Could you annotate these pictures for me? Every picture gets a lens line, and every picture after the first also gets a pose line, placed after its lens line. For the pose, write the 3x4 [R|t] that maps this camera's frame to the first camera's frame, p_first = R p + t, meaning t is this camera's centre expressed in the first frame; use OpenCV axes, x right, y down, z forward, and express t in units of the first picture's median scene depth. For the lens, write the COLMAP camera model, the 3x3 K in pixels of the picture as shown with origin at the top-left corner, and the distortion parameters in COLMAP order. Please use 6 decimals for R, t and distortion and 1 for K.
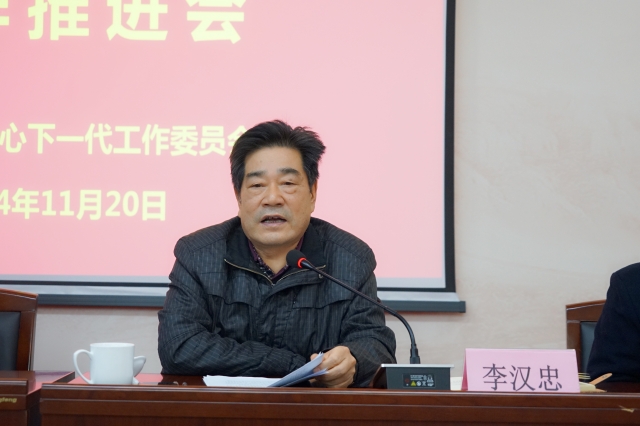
lens RADIAL K [[1156.2, 0, 320.0], [0, 1156.2, 213.0], [0, 0, 1]] dist [0.022154, 0.046417]
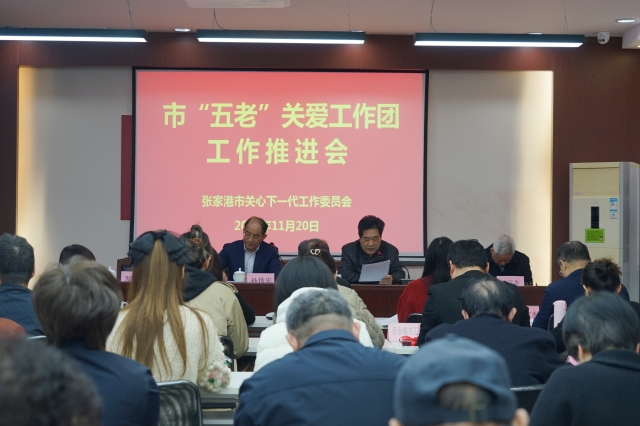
lens RADIAL K [[1232.8, 0, 320.0], [0, 1232.8, 213.0], [0, 0, 1]] dist [0.037899, 0.136499]
pose [[0.999937, -0.008672, -0.007180, -0.109009], [0.009001, 0.998845, 0.047197, -0.170057], [0.006762, -0.047259, 0.998860, -1.828644]]
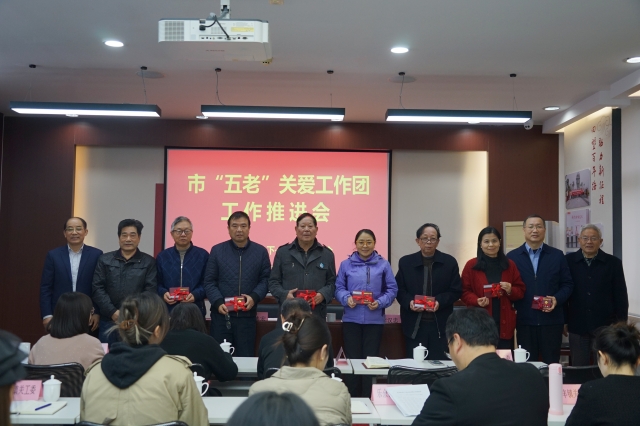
lens RADIAL K [[685.3, 0, 320.0], [0, 685.3, 213.0], [0, 0, 1]] dist [0.027883, -0.003705]
pose [[0.999990, -0.004530, -0.000348, -0.093072], [0.004525, 0.999922, -0.011610, -0.150990], [0.000401, 0.011608, 0.999933, -1.036449]]
